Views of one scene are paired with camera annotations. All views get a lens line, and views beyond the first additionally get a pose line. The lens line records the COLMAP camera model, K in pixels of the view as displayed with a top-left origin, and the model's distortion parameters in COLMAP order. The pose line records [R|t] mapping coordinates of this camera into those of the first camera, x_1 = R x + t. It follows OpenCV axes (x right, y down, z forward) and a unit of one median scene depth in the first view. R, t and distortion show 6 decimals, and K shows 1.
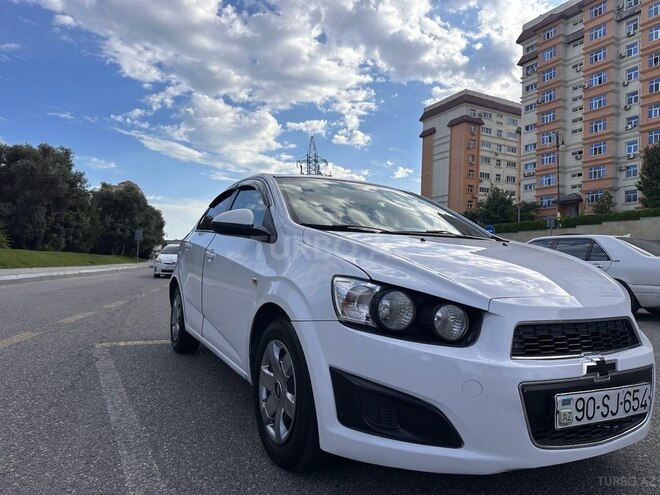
lens RADIAL K [[461.3, 0, 329.8], [0, 461.3, 253.8], [0, 0, 1]] dist [0.046302, -0.060309]
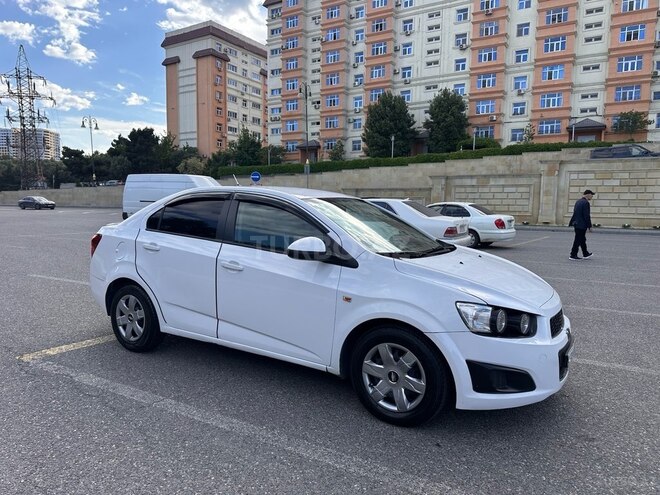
lens RADIAL K [[461.3, 0, 327.6], [0, 461.3, 258.0], [0, 0, 1]] dist [0.046302, -0.060309]
pose [[0.860262, -0.075151, 0.504284, -0.053264], [0.001922, 0.989548, 0.144189, -0.014984], [-0.509849, -0.123071, 0.851415, -0.003760]]
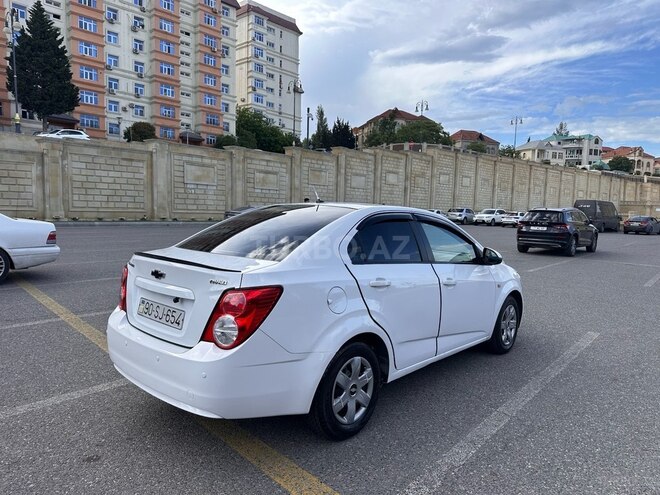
lens RADIAL K [[461.3, 0, 329.7], [0, 461.3, 257.6], [0, 0, 1]] dist [0.046302, -0.060309]
pose [[-0.349019, -0.137495, 0.926974, -0.108504], [-0.056563, 0.990465, 0.125615, -0.016750], [-0.935407, -0.008591, -0.353468, 0.148732]]
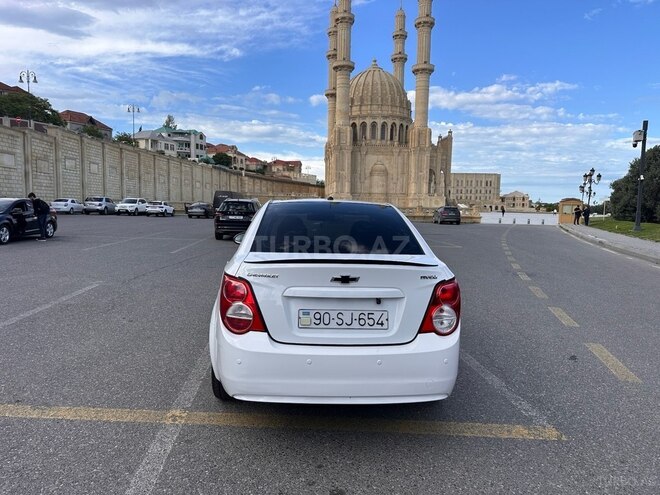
lens RADIAL K [[461.3, 0, 327.9], [0, 461.3, 253.6], [0, 0, 1]] dist [0.046302, -0.060309]
pose [[-0.911271, -0.089919, 0.401871, -0.054742], [-0.056528, 0.993946, 0.094215, -0.013424], [-0.407909, 0.063139, -0.910837, 0.213984]]
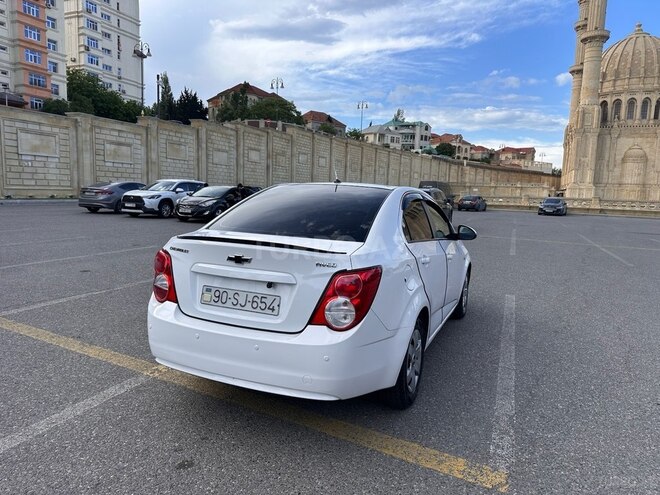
lens RADIAL K [[461.3, 0, 328.3], [0, 461.3, 254.1], [0, 0, 1]] dist [0.046302, -0.060309]
pose [[-0.623662, -0.156963, 0.765773, -0.091206], [-0.070145, 0.986918, 0.145165, -0.014900], [-0.778541, 0.036819, -0.626513, 0.181684]]
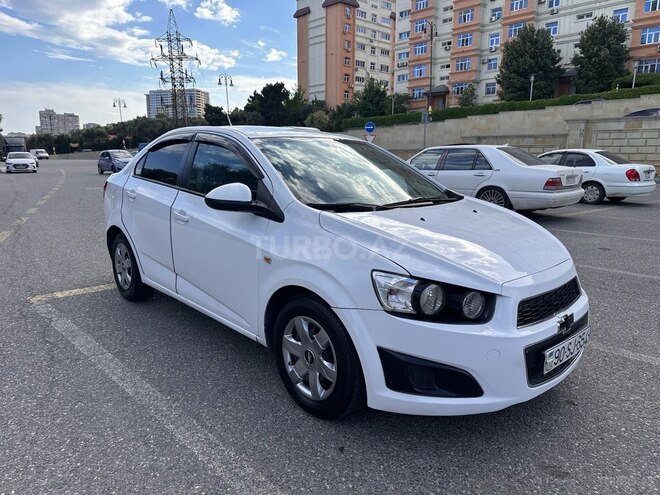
lens RADIAL K [[461.3, 0, 329.8], [0, 461.3, 254.1], [0, 0, 1]] dist [0.046302, -0.060309]
pose [[0.965351, -0.078061, 0.249007, -0.017942], [0.018976, 0.972684, 0.231358, -0.012219], [-0.260265, -0.218617, 0.940462, -0.002553]]
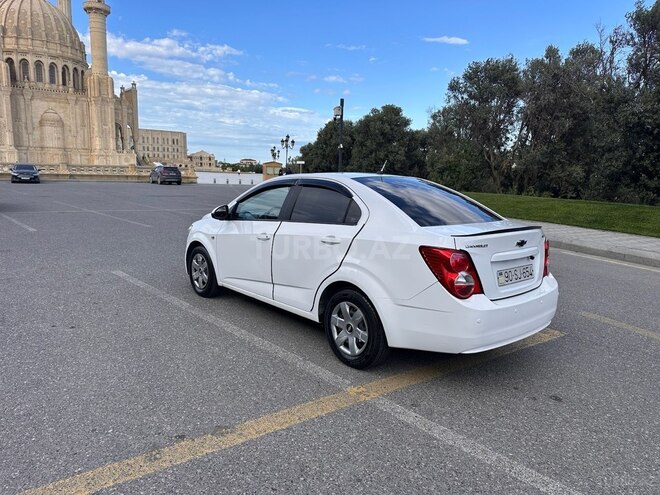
lens RADIAL K [[461.3, 0, 330.9], [0, 461.3, 247.5], [0, 0, 1]] dist [0.046302, -0.060309]
pose [[-0.971143, -0.021342, -0.237540, 0.029287], [-0.053795, 0.989923, 0.130993, -0.012025], [0.232351, 0.139991, -0.962505, 0.227734]]
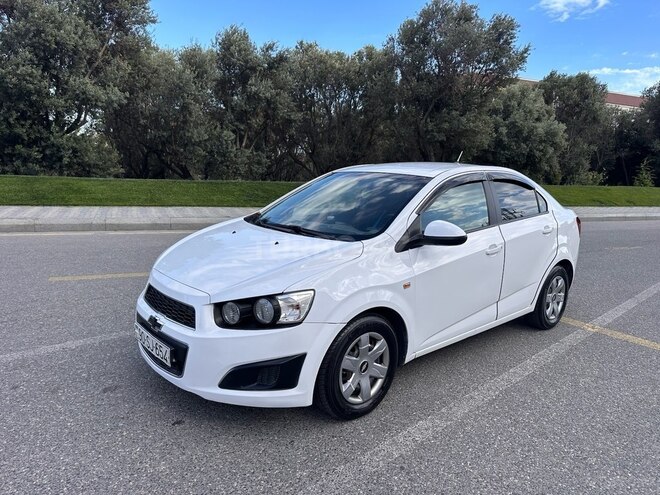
lens RADIAL K [[461.3, 0, 325.7], [0, 461.3, 253.6], [0, 0, 1]] dist [0.046302, -0.060309]
pose [[0.231480, 0.159893, -0.959610, 0.099947], [-0.012424, 0.986806, 0.161427, -0.011970], [0.972760, -0.025445, 0.230412, 0.053637]]
